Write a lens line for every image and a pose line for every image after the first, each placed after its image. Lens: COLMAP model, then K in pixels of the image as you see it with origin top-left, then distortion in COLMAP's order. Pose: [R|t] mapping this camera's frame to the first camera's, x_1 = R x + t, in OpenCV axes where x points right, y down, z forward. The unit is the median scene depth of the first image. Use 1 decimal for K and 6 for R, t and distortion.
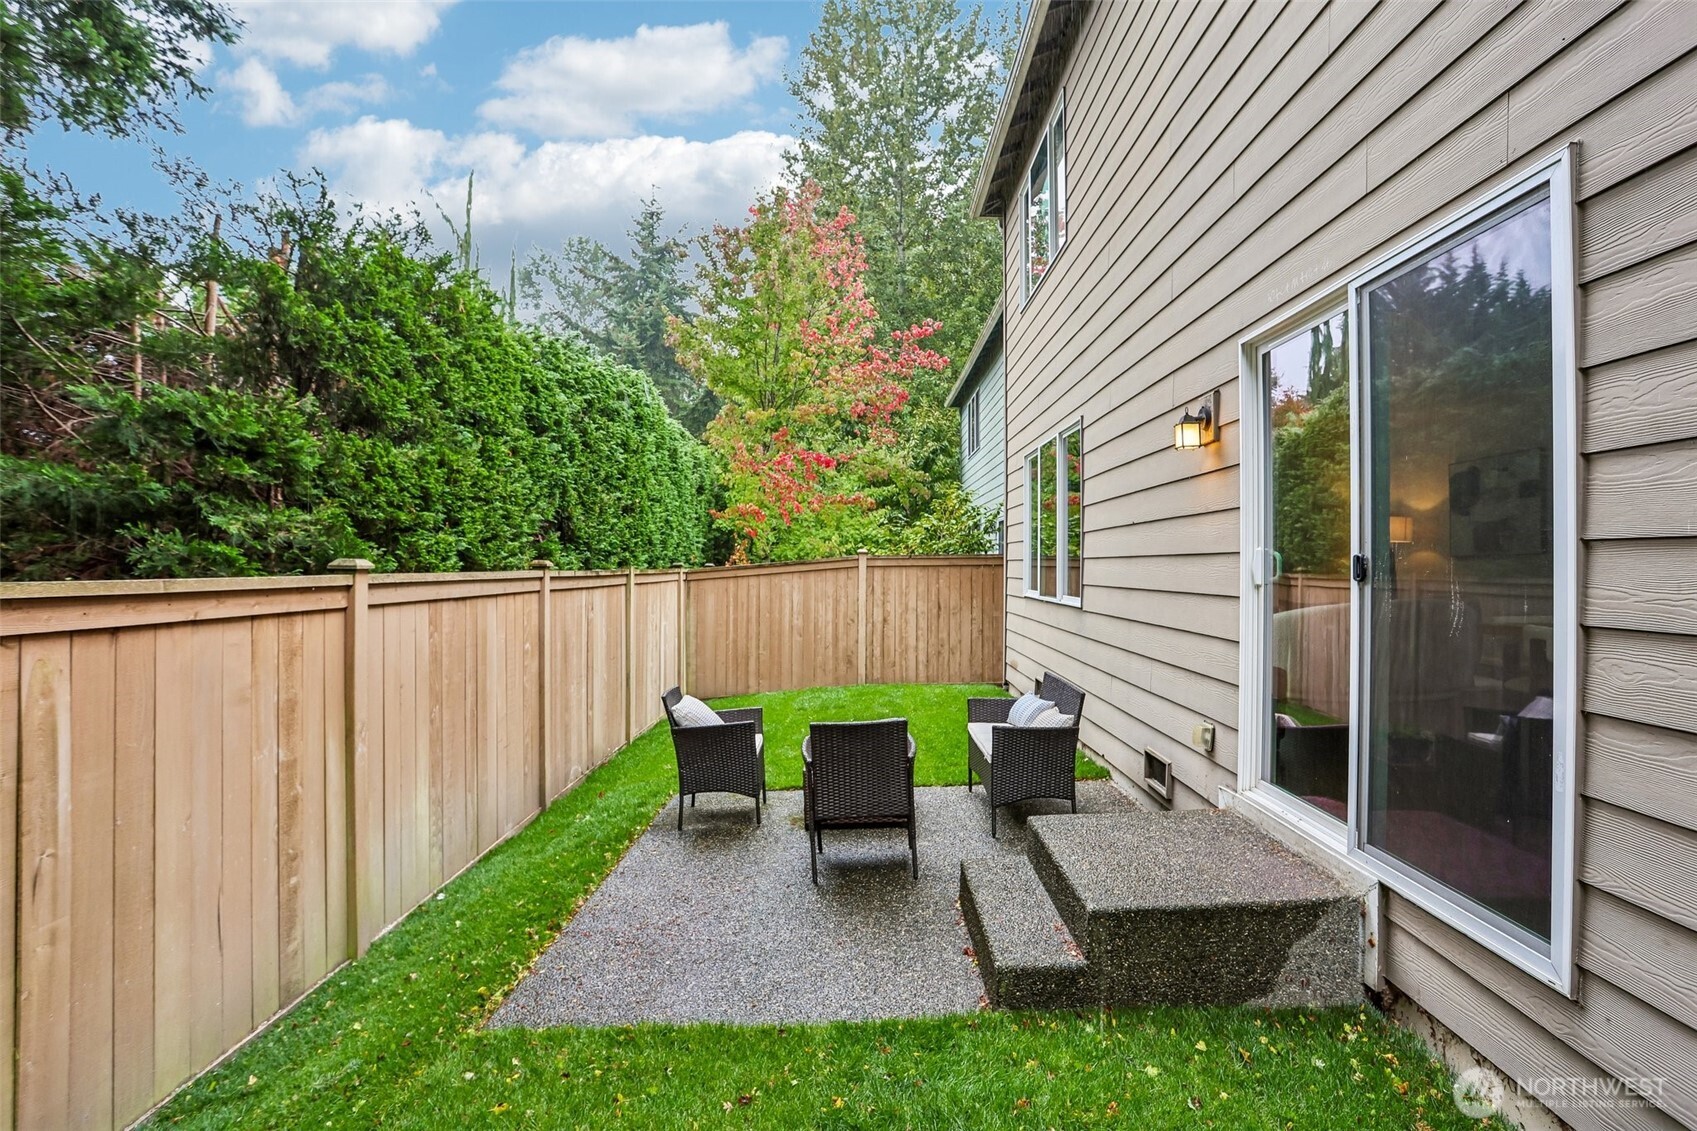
lens RADIAL K [[823.8, 0, 805.9], [0, 823.8, 557.7], [0, 0, 1]] dist [-0.062803, 0.017462]
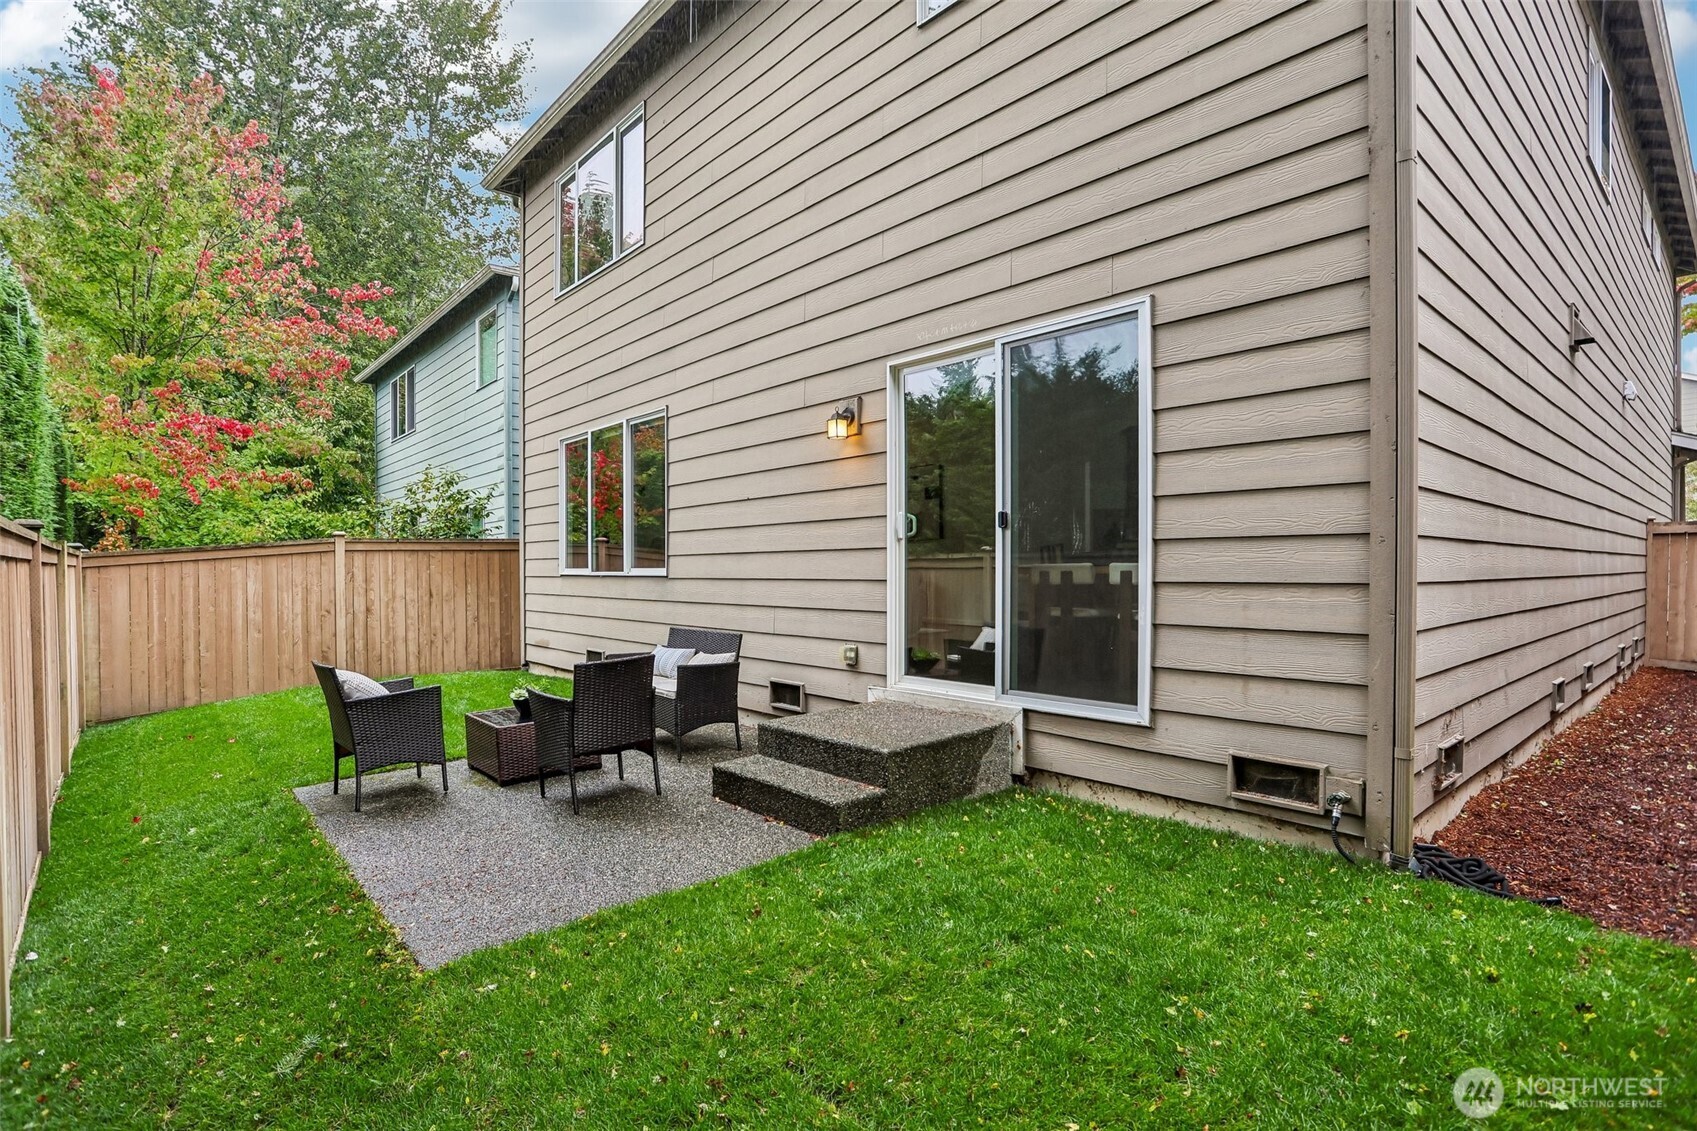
lens RADIAL K [[823.8, 0, 834.2], [0, 823.8, 577.5], [0, 0, 1]] dist [-0.062803, 0.017462]
pose [[0.761549, -0.013047, 0.647976, -0.317149], [-0.006761, 0.999583, 0.028073, 0.042628], [-0.648072, -0.025760, 0.761143, -0.016245]]
